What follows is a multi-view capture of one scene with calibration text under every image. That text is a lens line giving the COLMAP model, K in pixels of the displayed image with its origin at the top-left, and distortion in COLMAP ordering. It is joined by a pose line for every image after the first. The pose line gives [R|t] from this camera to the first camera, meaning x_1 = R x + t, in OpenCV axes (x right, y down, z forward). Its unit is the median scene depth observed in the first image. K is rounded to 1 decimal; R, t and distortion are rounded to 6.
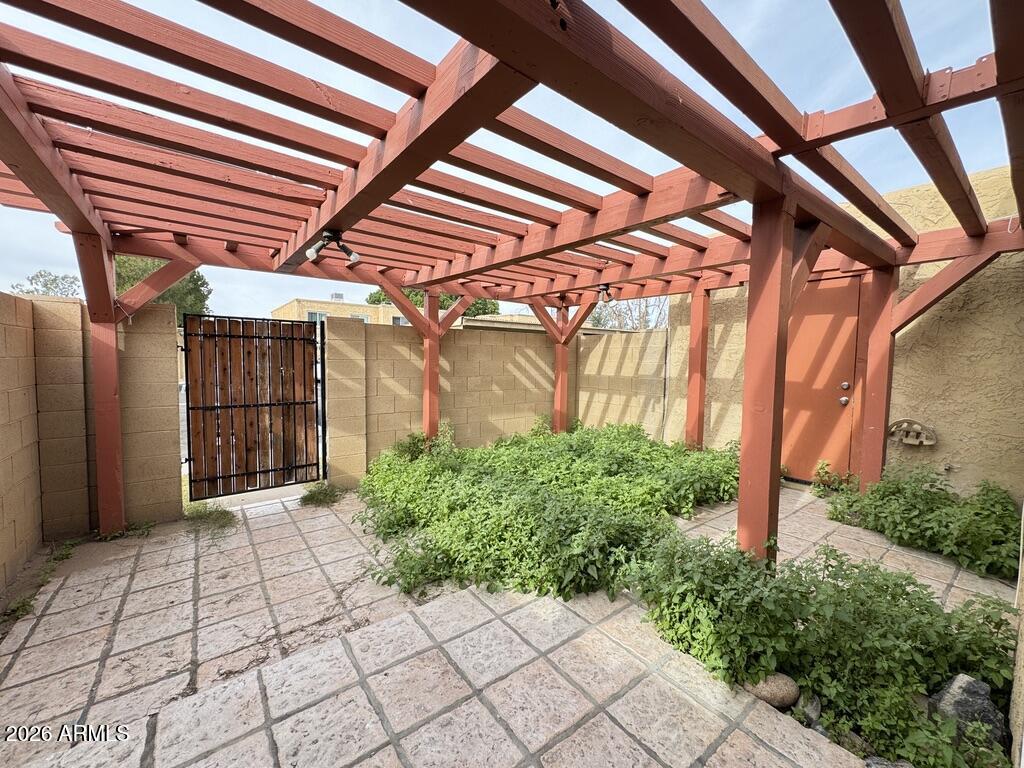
lens RADIAL K [[407.7, 0, 511.4], [0, 407.7, 381.2], [0, 0, 1]] dist [-0.000652, 0.000539]
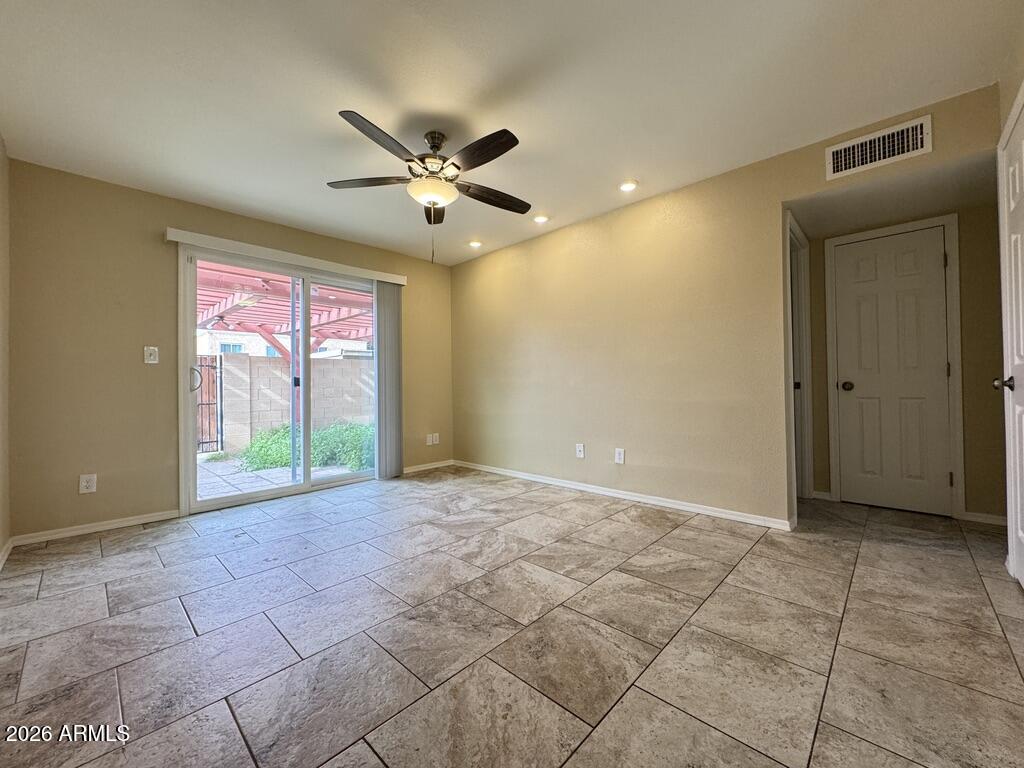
lens RADIAL K [[407.7, 0, 511.4], [0, 407.7, 381.2], [0, 0, 1]] dist [-0.000652, 0.000539]
pose [[0.986963, -0.027767, 0.158533, 0.438596], [0.039072, 0.996876, -0.068648, 0.119561], [-0.156132, 0.073948, 0.984964, -0.816283]]
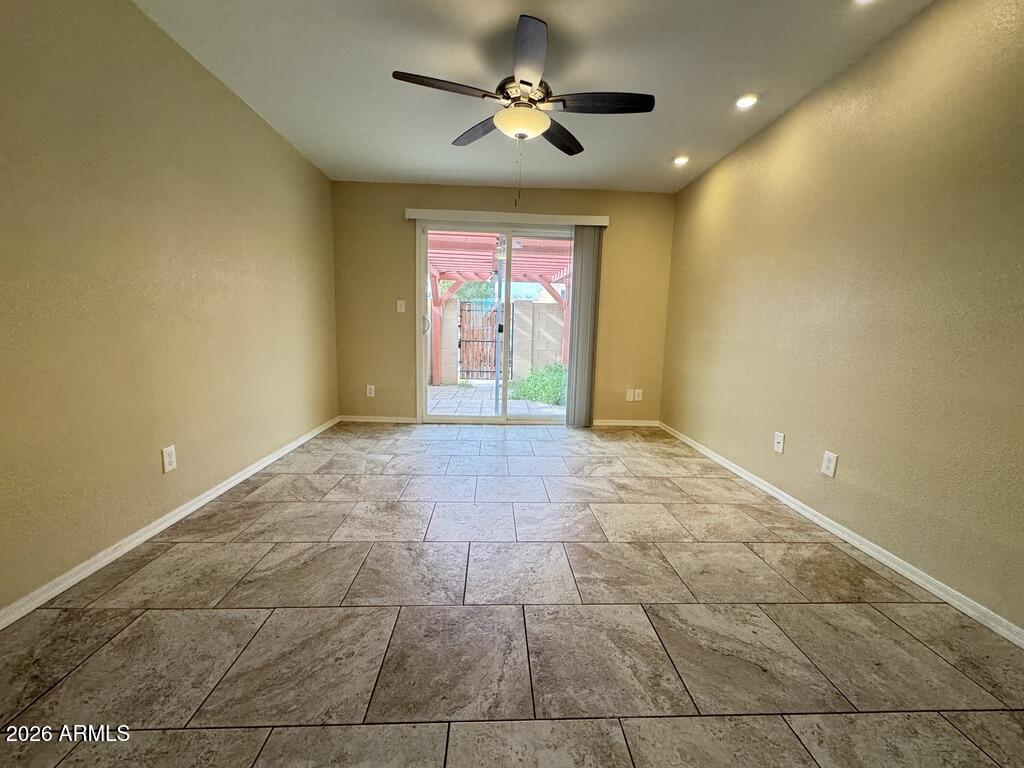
lens RADIAL K [[407.7, 0, 511.4], [0, 407.7, 381.2], [0, 0, 1]] dist [-0.000652, 0.000539]
pose [[0.822023, 0.079899, -0.563822, 0.707325], [-0.047576, 0.996282, 0.071820, 0.099295], [0.567464, -0.032213, 0.822768, -0.701248]]
